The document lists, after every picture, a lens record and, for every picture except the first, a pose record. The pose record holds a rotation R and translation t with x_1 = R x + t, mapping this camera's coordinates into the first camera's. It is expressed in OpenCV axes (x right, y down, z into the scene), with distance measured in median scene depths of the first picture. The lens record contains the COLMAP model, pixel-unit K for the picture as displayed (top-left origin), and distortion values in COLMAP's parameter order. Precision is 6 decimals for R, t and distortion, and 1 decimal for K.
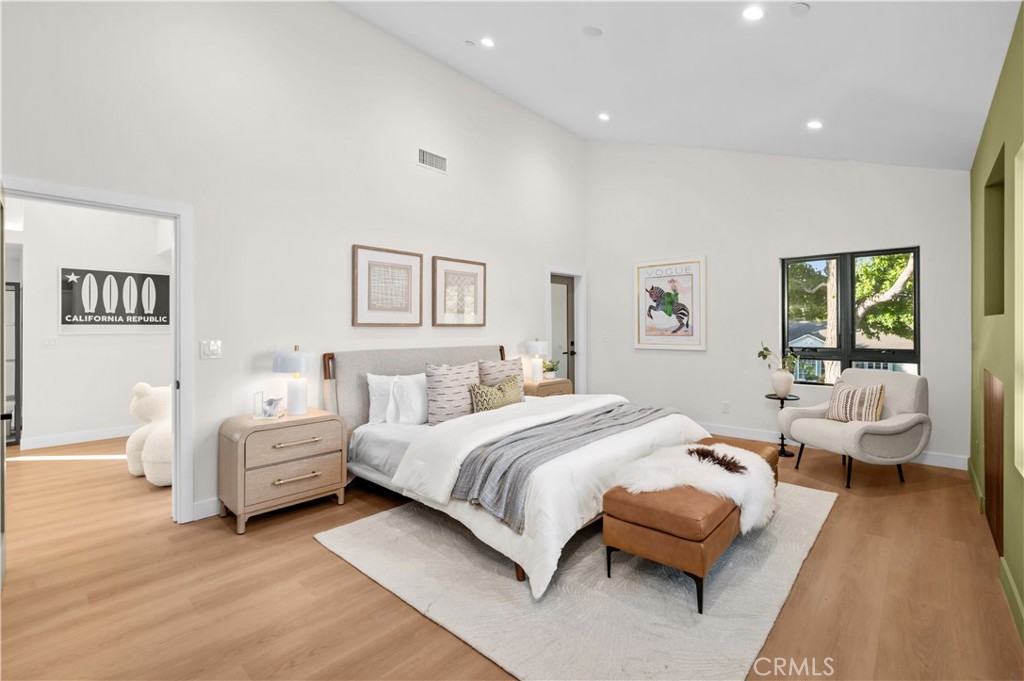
lens RADIAL K [[455.3, 0, 509.4], [0, 455.3, 329.3], [0, 0, 1]] dist [0.000621, 0.000065]
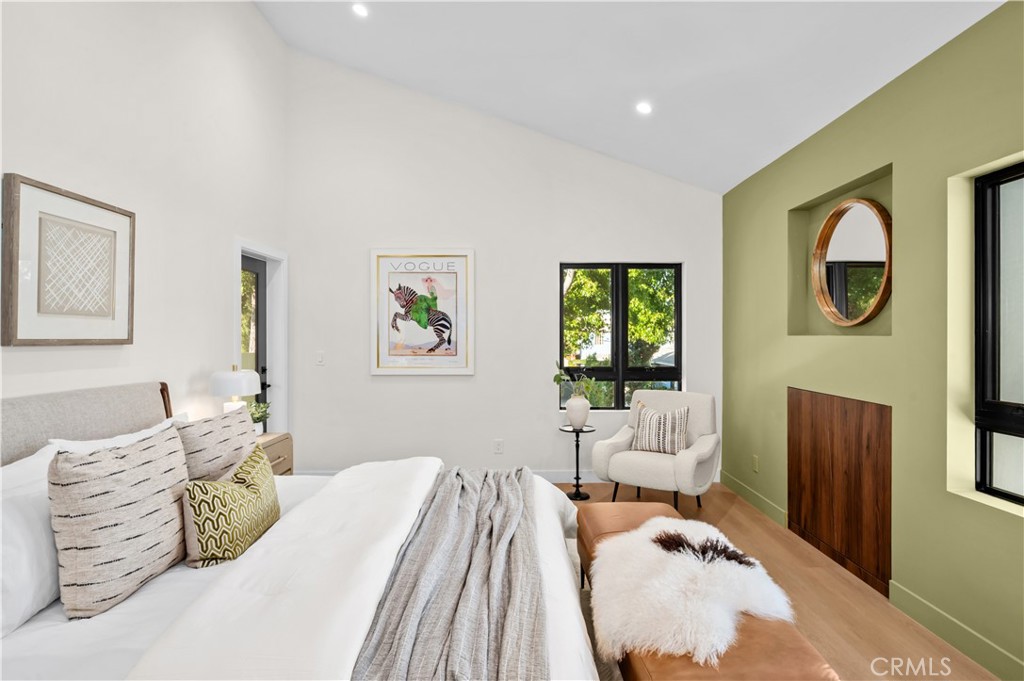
lens RADIAL K [[548.2, 0, 515.1], [0, 548.2, 342.8], [0, 0, 1]] dist [-0.014865, 0.001026]
pose [[0.733916, -0.001283, 0.679239, -0.142693], [0.000129, 0.999998, 0.001749, -0.008614], [-0.679240, -0.001196, 0.733916, 0.295833]]
